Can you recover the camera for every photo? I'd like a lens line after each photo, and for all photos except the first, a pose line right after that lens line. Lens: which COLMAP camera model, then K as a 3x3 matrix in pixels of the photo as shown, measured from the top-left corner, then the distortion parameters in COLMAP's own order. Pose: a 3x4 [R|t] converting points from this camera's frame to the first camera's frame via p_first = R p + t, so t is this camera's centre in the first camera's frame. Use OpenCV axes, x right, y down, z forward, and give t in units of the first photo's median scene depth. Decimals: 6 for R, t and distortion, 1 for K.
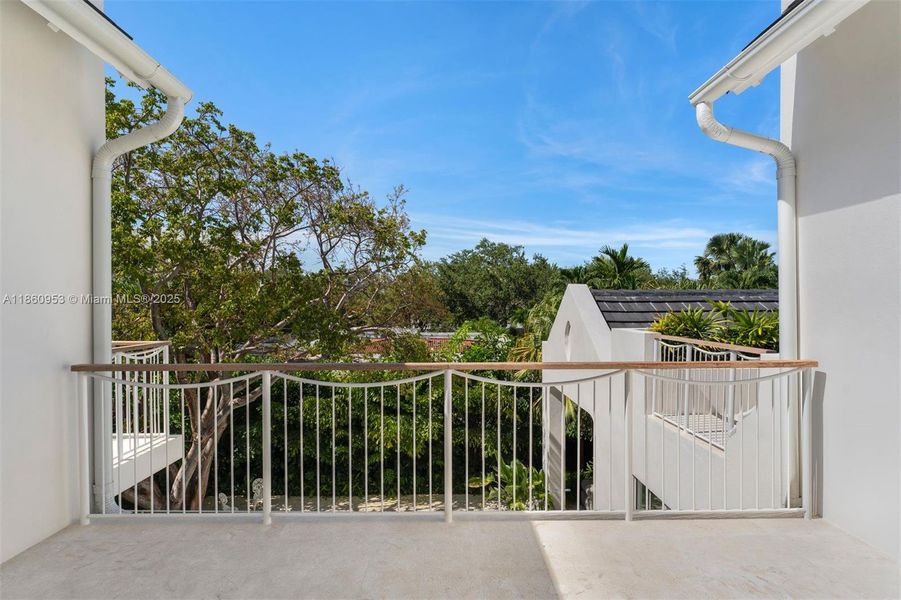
lens RADIAL K [[435.5, 0, 451.5], [0, 435.5, 312.7], [0, 0, 1]] dist [-0.001493, -0.000098]
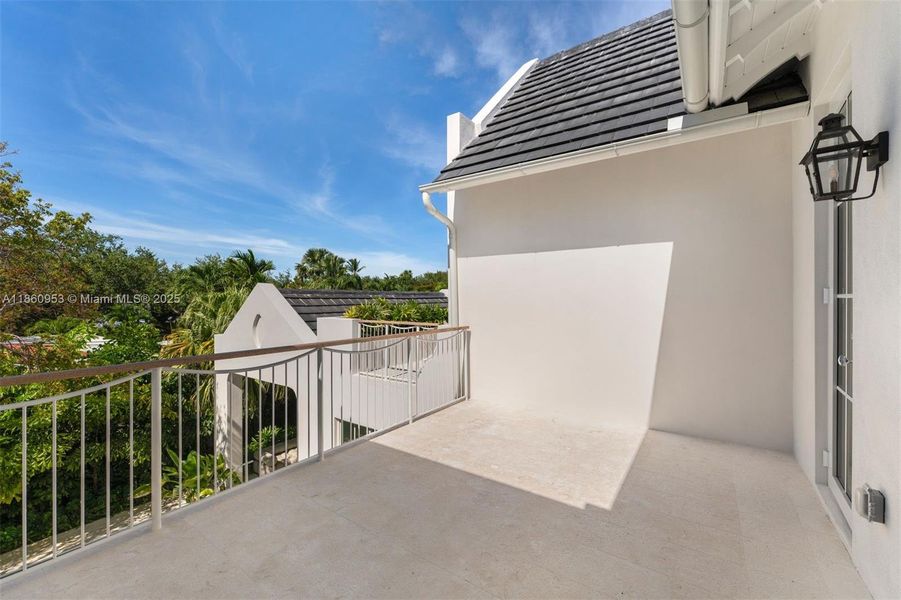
lens RADIAL K [[361.9, 0, 450.5], [0, 361.9, 300.0], [0, 0, 1]] dist [0.000123, 0.000188]
pose [[0.590249, 0.001211, 0.807220, -0.244741], [0.015850, 0.999789, -0.013090, 0.001627], [-0.807066, 0.020521, 0.590105, 0.002284]]
